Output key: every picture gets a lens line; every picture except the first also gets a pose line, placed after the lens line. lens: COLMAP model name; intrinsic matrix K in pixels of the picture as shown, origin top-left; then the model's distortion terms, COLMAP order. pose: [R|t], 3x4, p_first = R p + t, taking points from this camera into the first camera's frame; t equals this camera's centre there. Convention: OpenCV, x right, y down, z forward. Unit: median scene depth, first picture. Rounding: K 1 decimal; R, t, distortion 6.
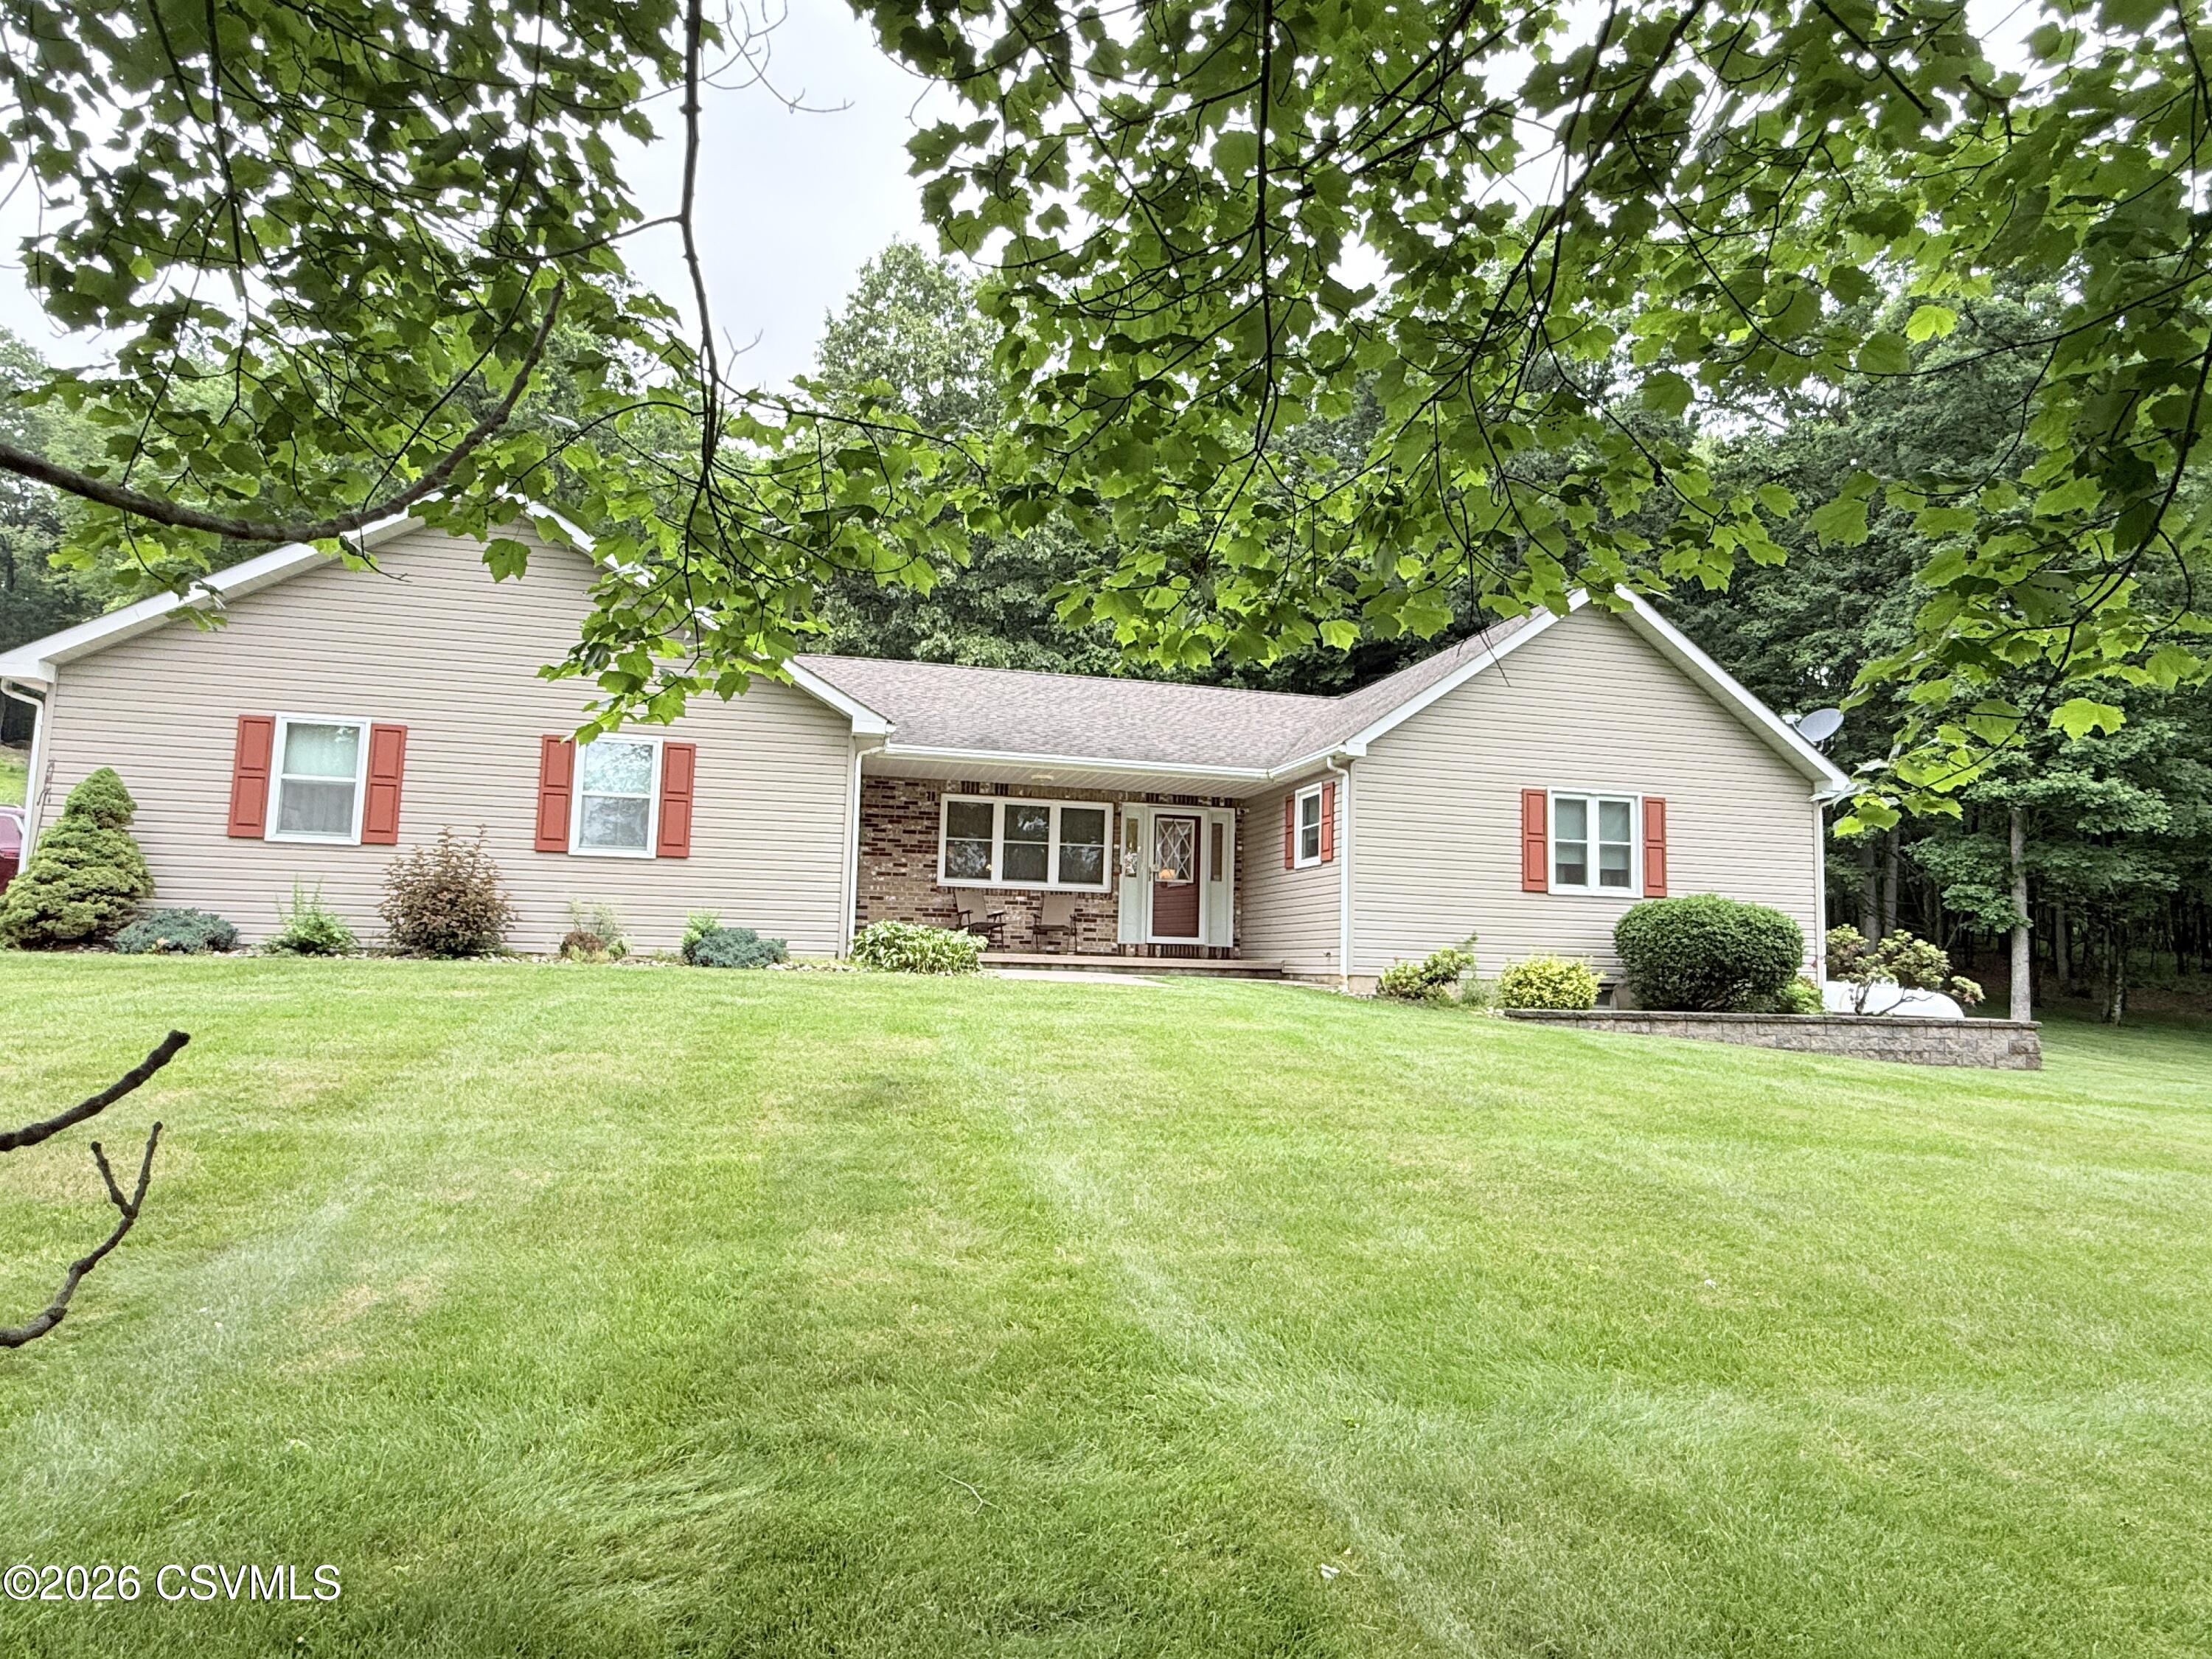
lens RADIAL K [[1265.1, 0, 1106.0], [0, 1265.1, 829.5], [0, 0, 1]] dist [-0.002782, 0.000072]
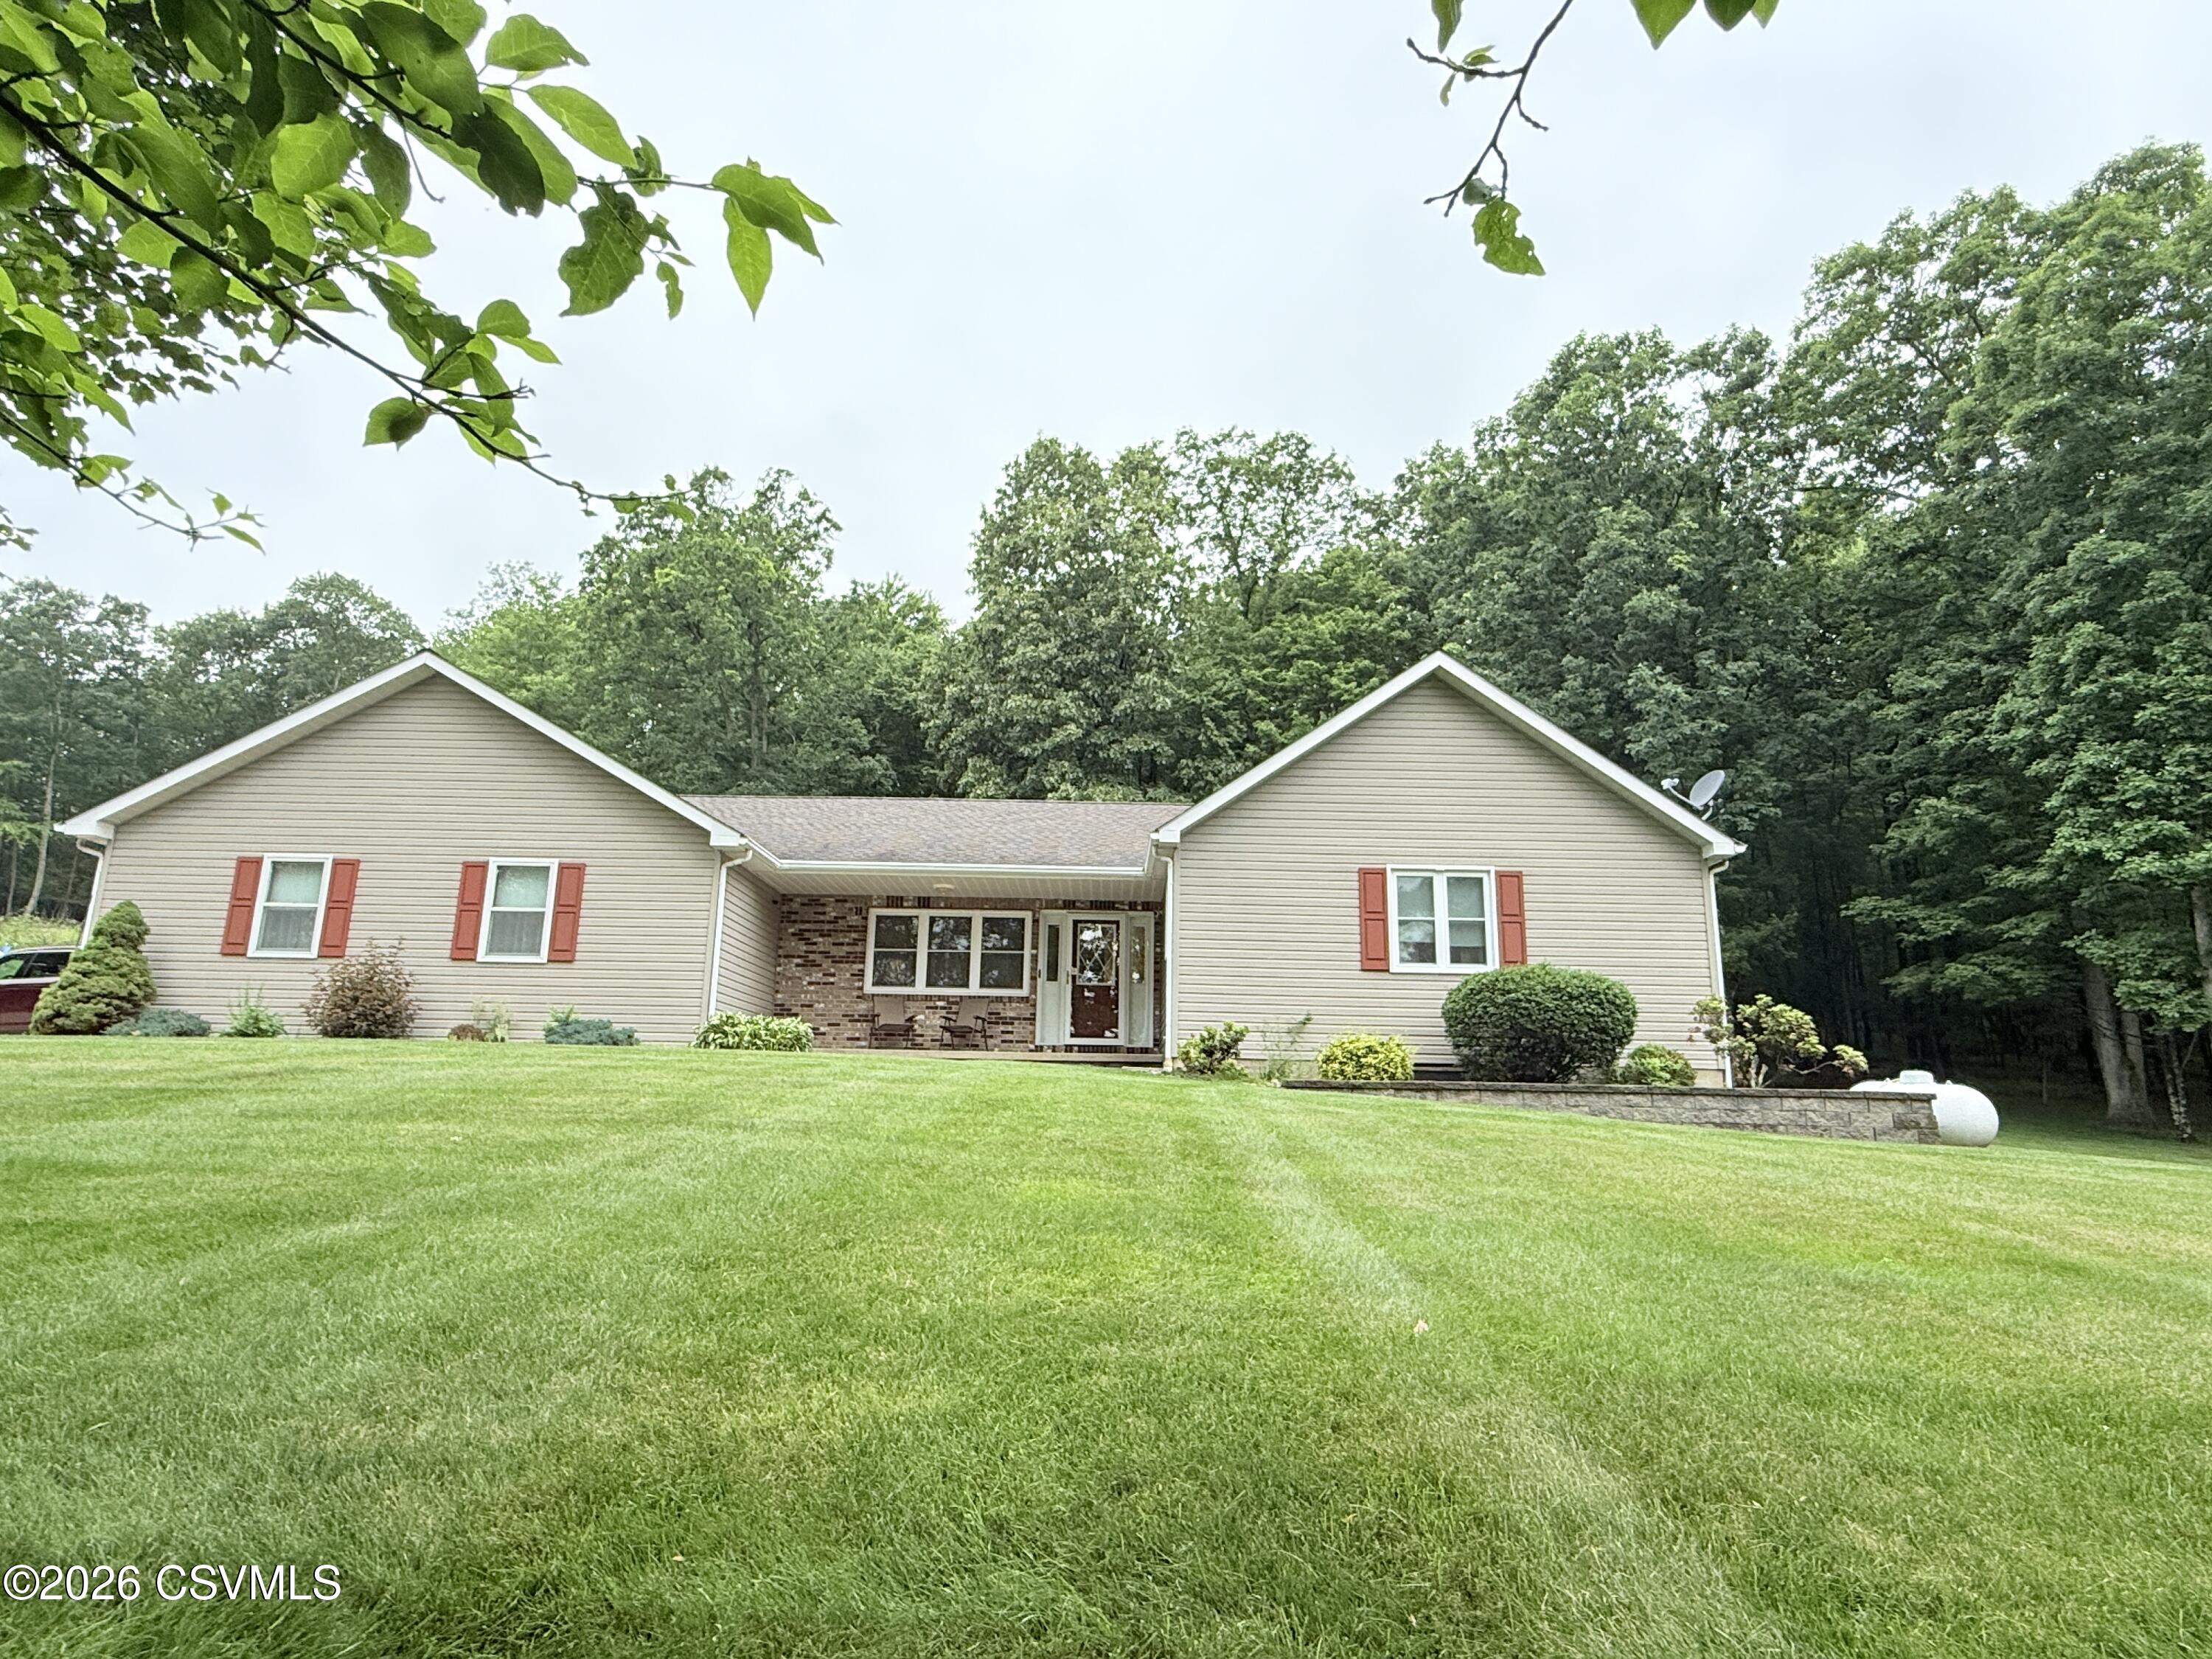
lens RADIAL K [[1268.7, 0, 1106.0], [0, 1268.7, 829.5], [0, 0, 1]] dist [0.003777, -0.000361]
pose [[0.972361, -0.062612, -0.224930, 0.355451], [0.032513, 0.990297, -0.135109, 0.065438], [0.231207, 0.124061, 0.964962, -0.017484]]
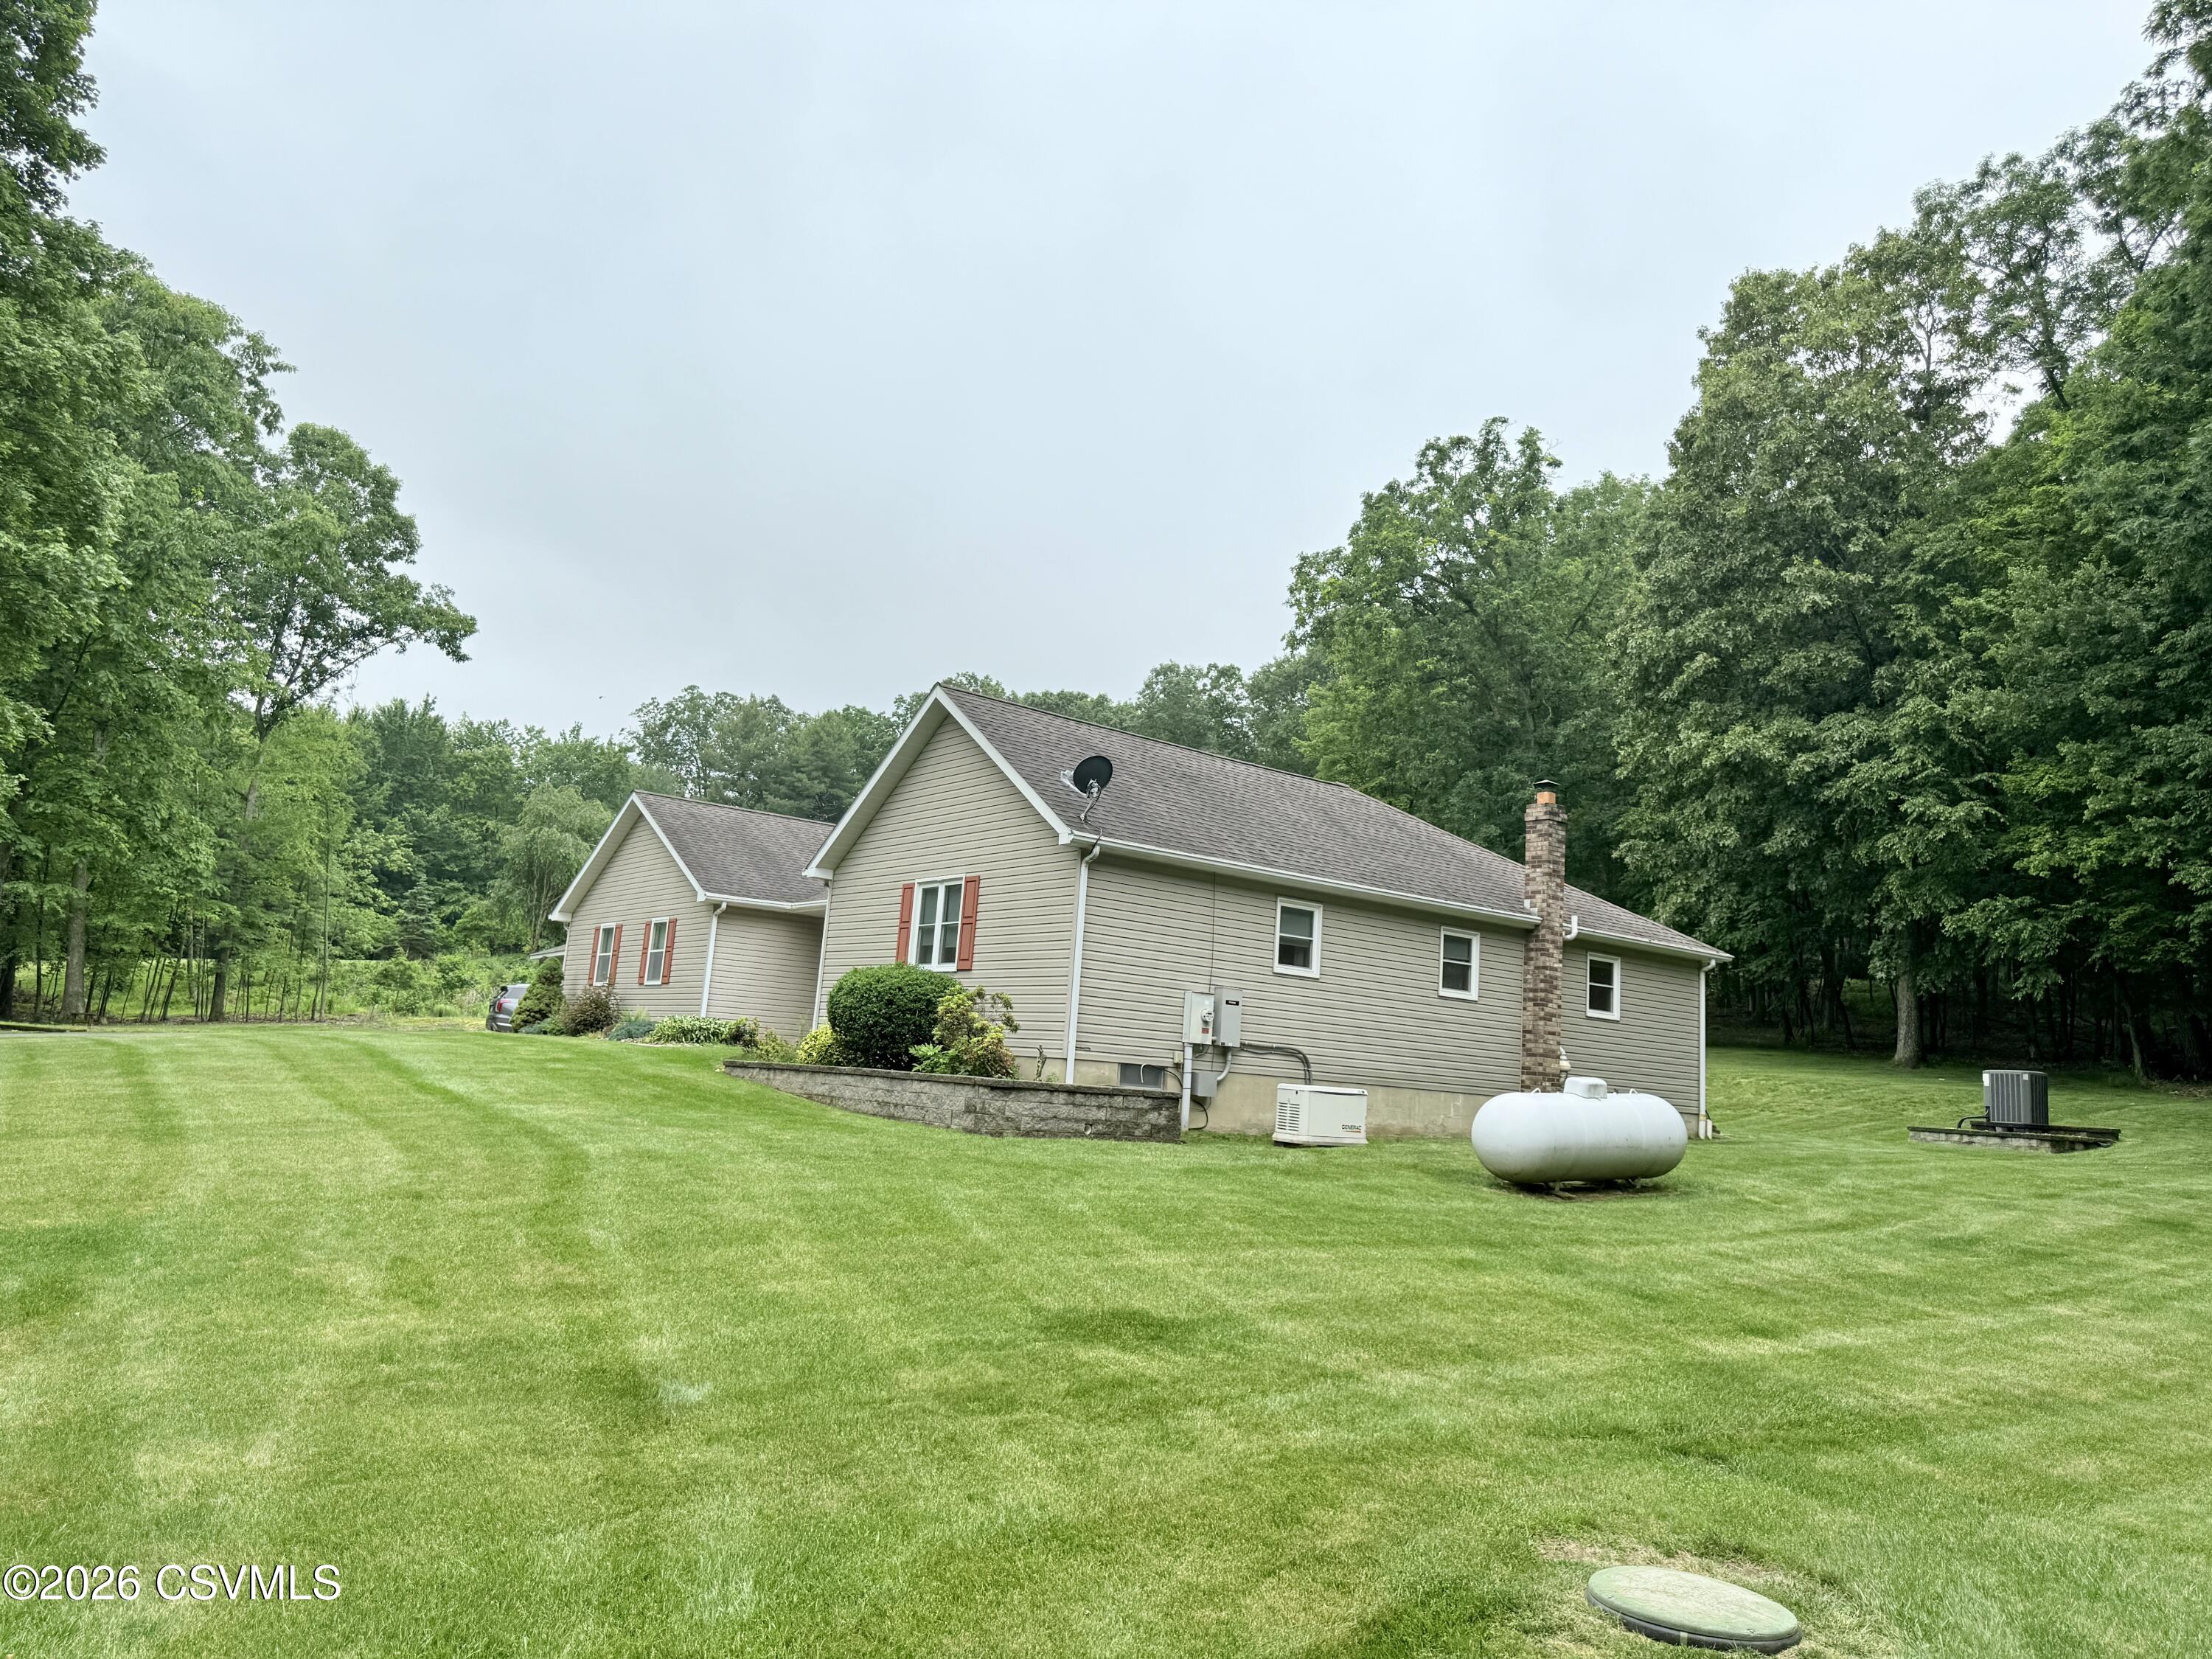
lens RADIAL K [[1546.7, 0, 1106.0], [0, 1546.7, 829.5], [0, 0, 1]] dist [0.049285, -0.002633]
pose [[0.407779, -0.149391, -0.900776, 1.664094], [0.032381, 0.988270, -0.149243, 0.133952], [0.912506, 0.031691, 0.407834, 0.574661]]
